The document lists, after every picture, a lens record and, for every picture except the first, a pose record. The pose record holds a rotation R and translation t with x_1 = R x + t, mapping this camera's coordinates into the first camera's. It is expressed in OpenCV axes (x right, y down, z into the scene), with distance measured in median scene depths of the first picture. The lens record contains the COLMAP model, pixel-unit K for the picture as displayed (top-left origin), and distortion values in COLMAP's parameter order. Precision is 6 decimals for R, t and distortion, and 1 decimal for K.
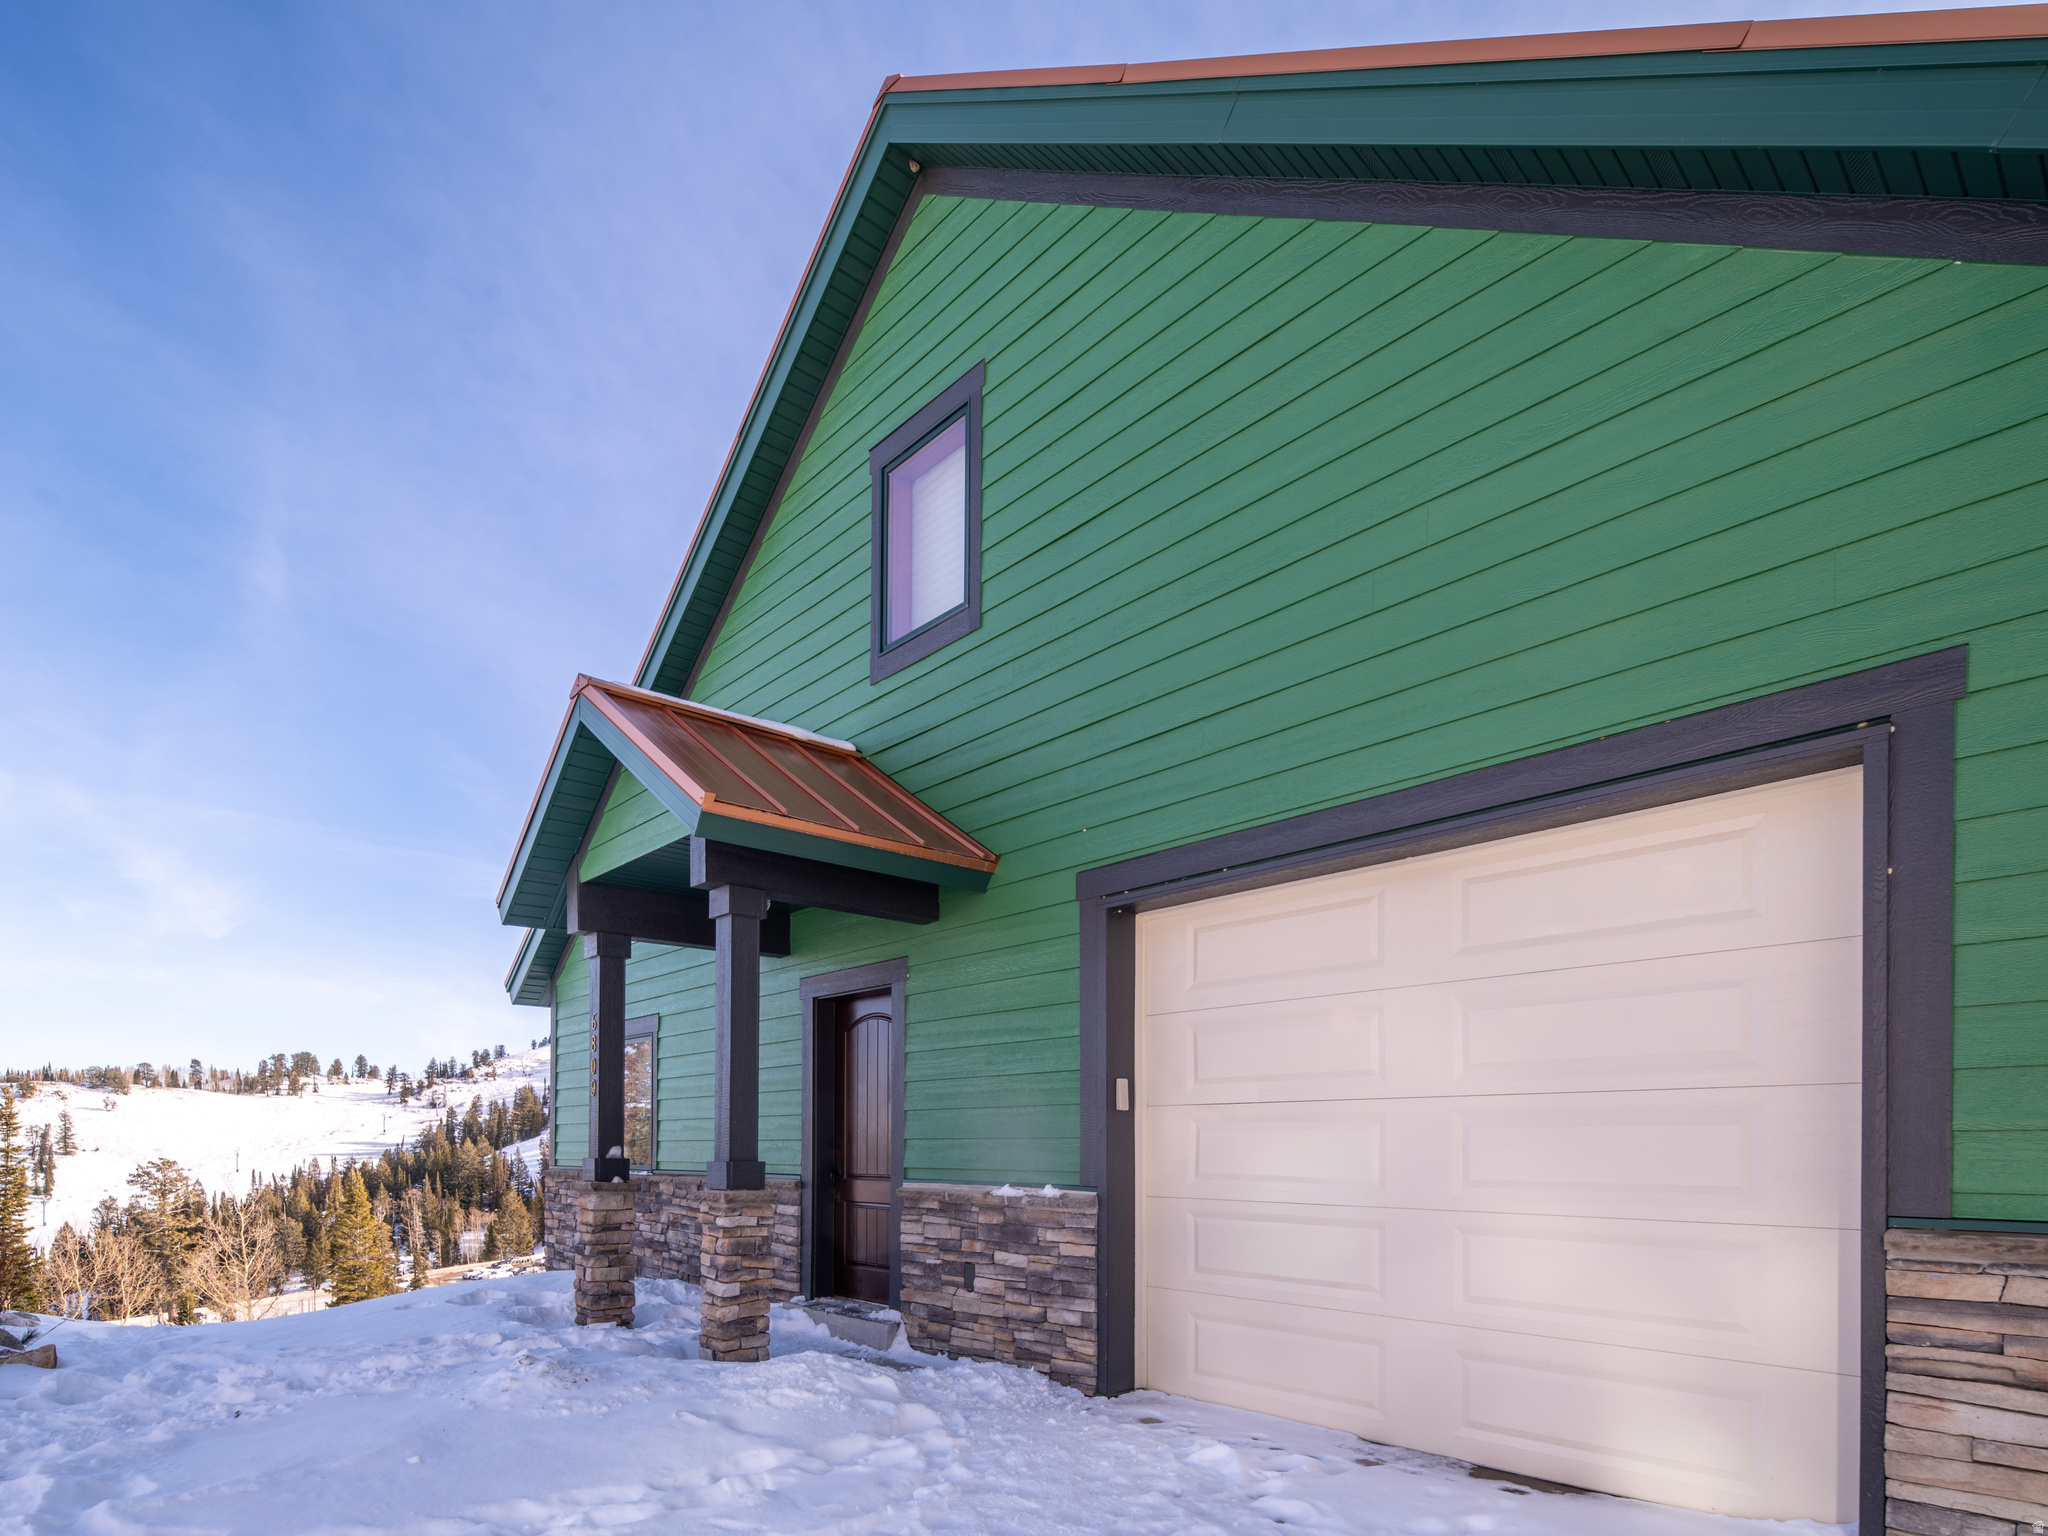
lens RADIAL K [[1121.0, 0, 1030.9], [0, 1121.0, 1152.5], [0, 0, 1]] dist [0.003449, 0.001284]
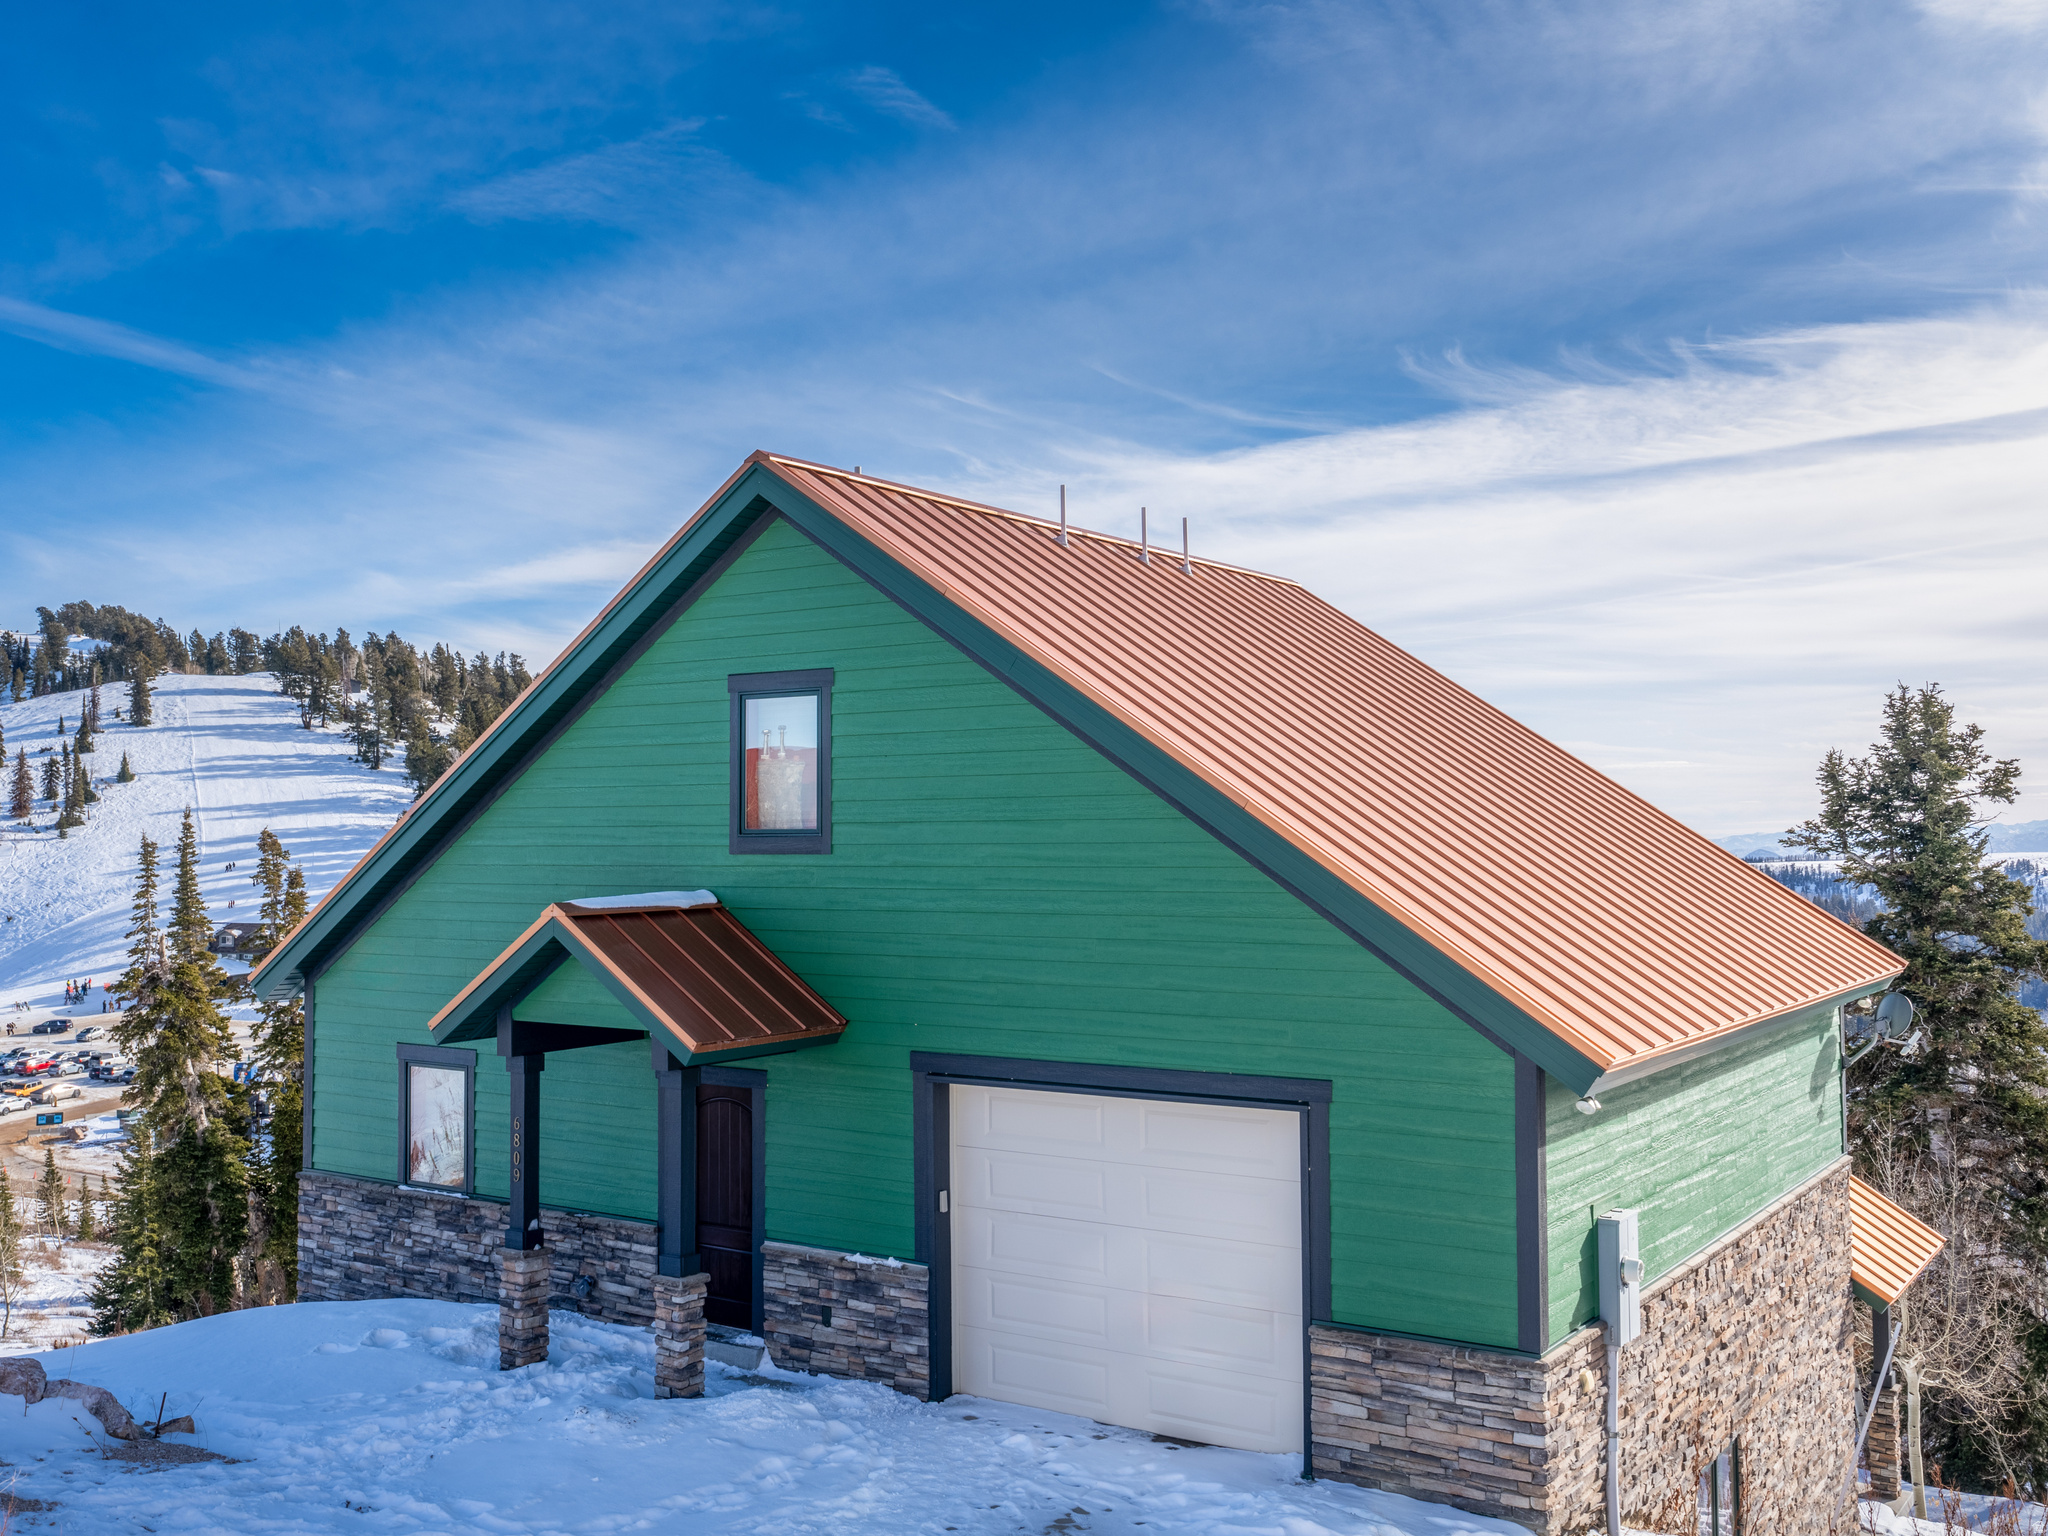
lens RADIAL K [[1895.1, 0, 975.4], [0, 1895.1, 765.1], [0, 0, 1]] dist [-0.018606, -0.005313]
pose [[0.975674, -0.000682, 0.219226, -0.412429], [0.011265, 0.998830, -0.047028, -0.489011], [-0.218938, 0.048354, 0.974540, -1.454155]]
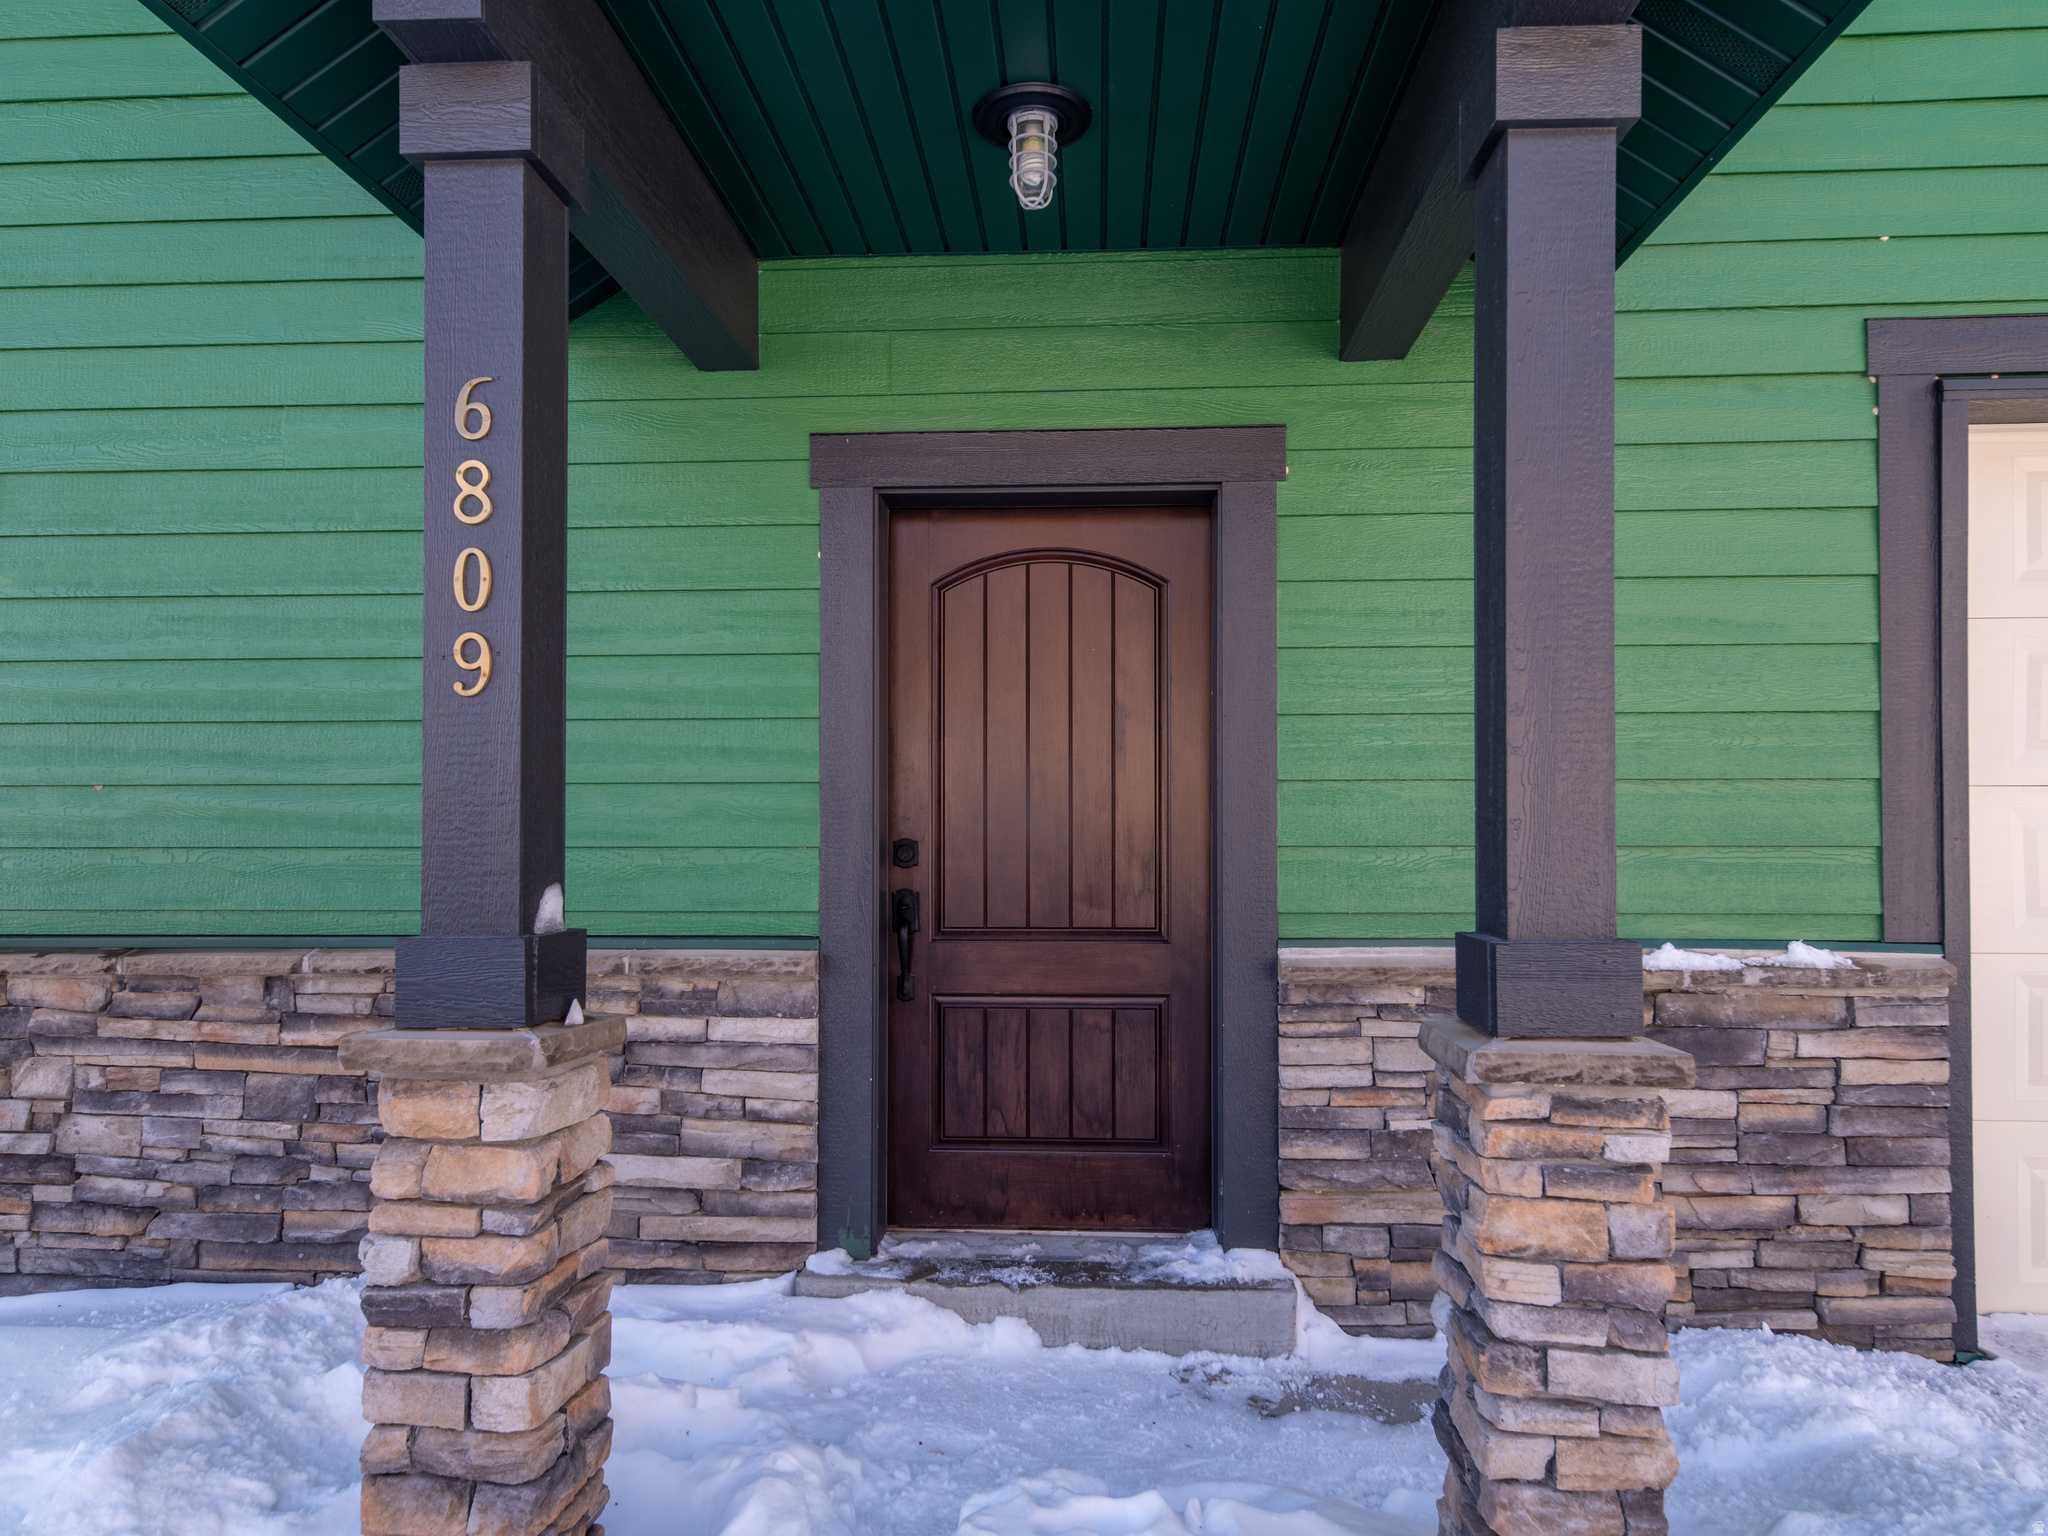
lens RADIAL K [[1224.6, 0, 1035.4], [0, 1224.6, 820.8], [0, 0, 1]] dist [0.010747, -0.001180]
pose [[0.710563, -0.000016, 0.703634, -0.581329], [0.006711, 0.999955, -0.006755, -0.022100], [-0.703602, 0.009522, 0.710531, 0.829927]]
